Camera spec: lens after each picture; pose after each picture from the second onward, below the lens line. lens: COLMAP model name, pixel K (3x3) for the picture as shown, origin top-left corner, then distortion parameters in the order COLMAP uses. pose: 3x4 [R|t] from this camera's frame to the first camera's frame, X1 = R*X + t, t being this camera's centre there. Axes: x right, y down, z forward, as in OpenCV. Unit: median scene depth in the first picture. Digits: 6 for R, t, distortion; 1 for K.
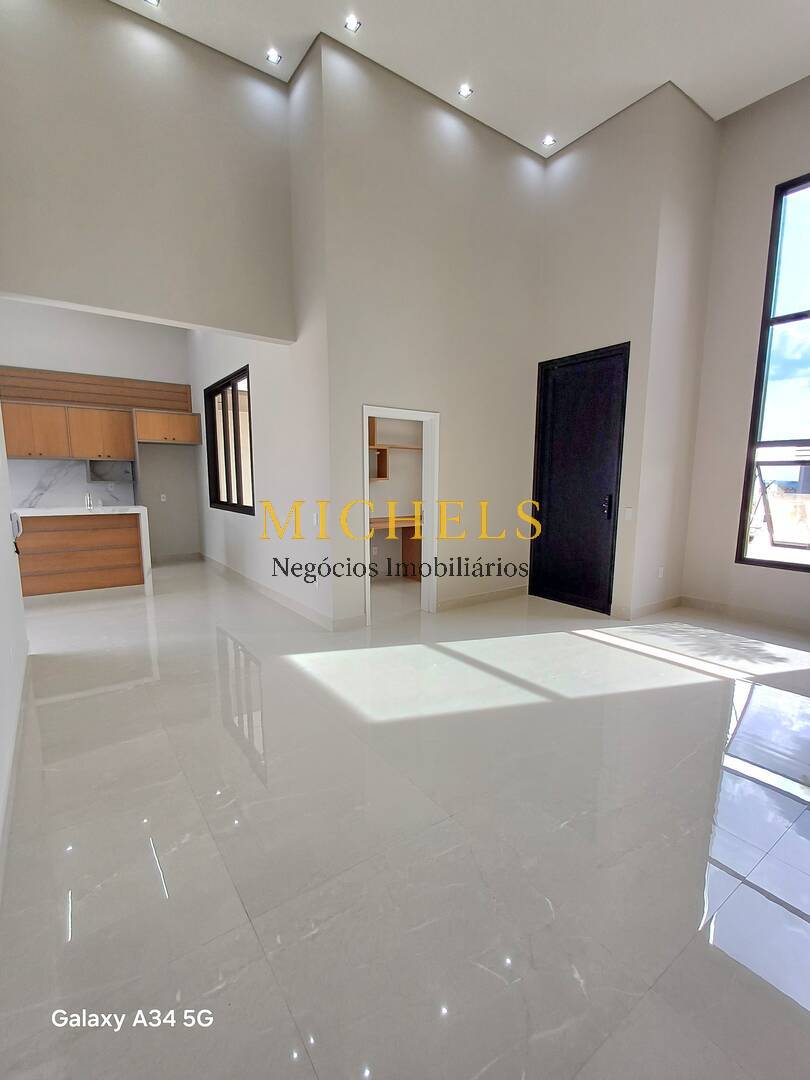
lens RADIAL K [[495.0, 0, 407.8], [0, 495.0, 554.1], [0, 0, 1]] dist [0.000450, -0.000033]
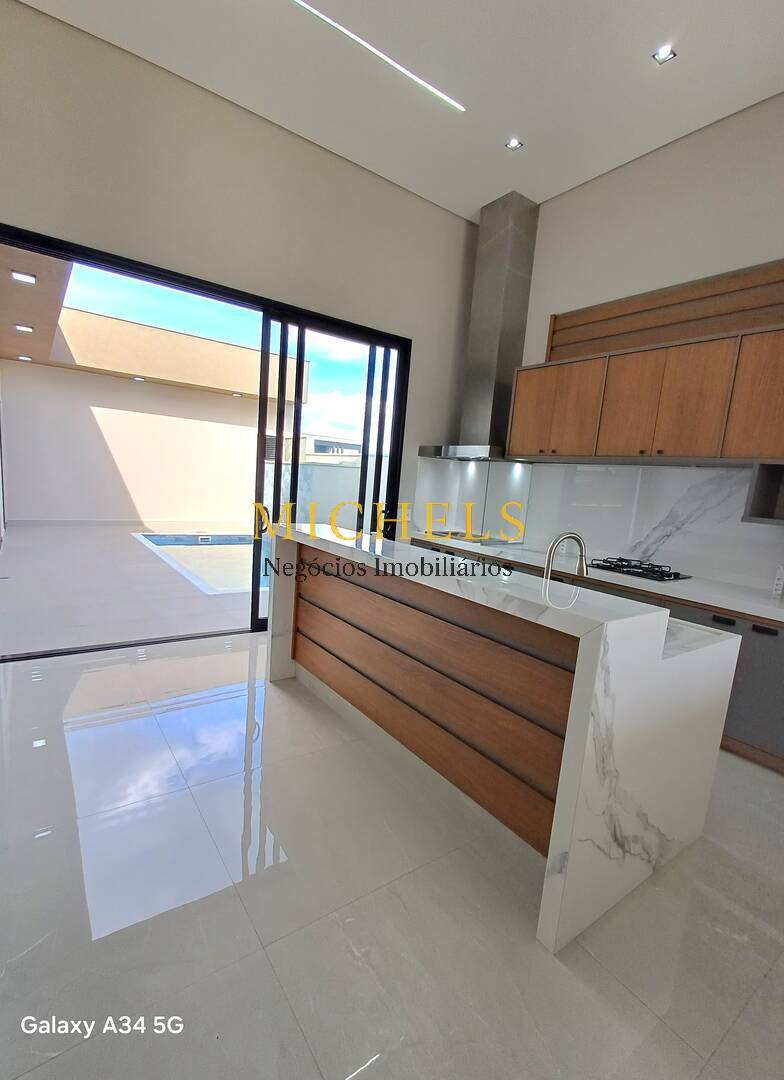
lens RADIAL K [[500.3, 0, 376.3], [0, 500.3, 553.5], [0, 0, 1]] dist [0.001230, 0.000462]
pose [[-0.016796, 0.138337, -0.990243, -0.229162], [-0.234824, 0.962136, 0.138394, -0.103014], [0.971893, 0.234857, 0.016325, 0.704209]]
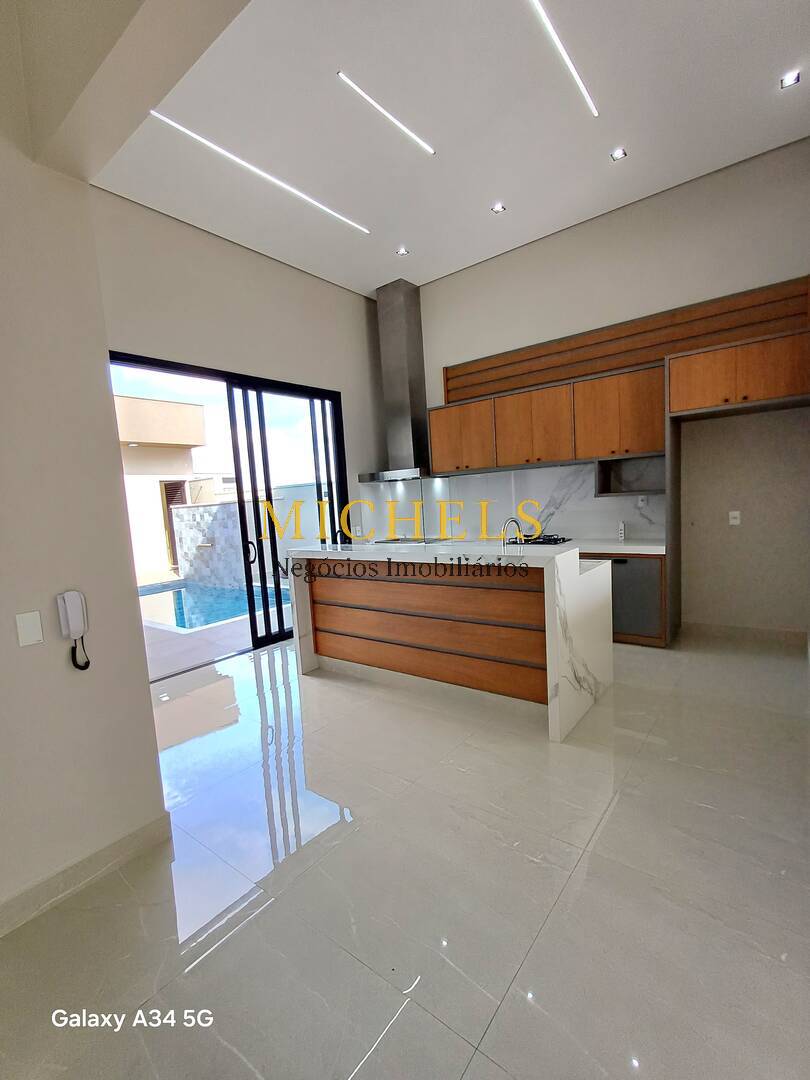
lens RADIAL K [[495.0, 0, 407.8], [0, 495.0, 554.1], [0, 0, 1]] dist [0.000450, -0.000033]
pose [[0.280535, 0.077847, -0.956682, -0.094500], [-0.087343, 0.994641, 0.055323, -0.083618], [0.955862, 0.068040, 0.285831, 0.587564]]
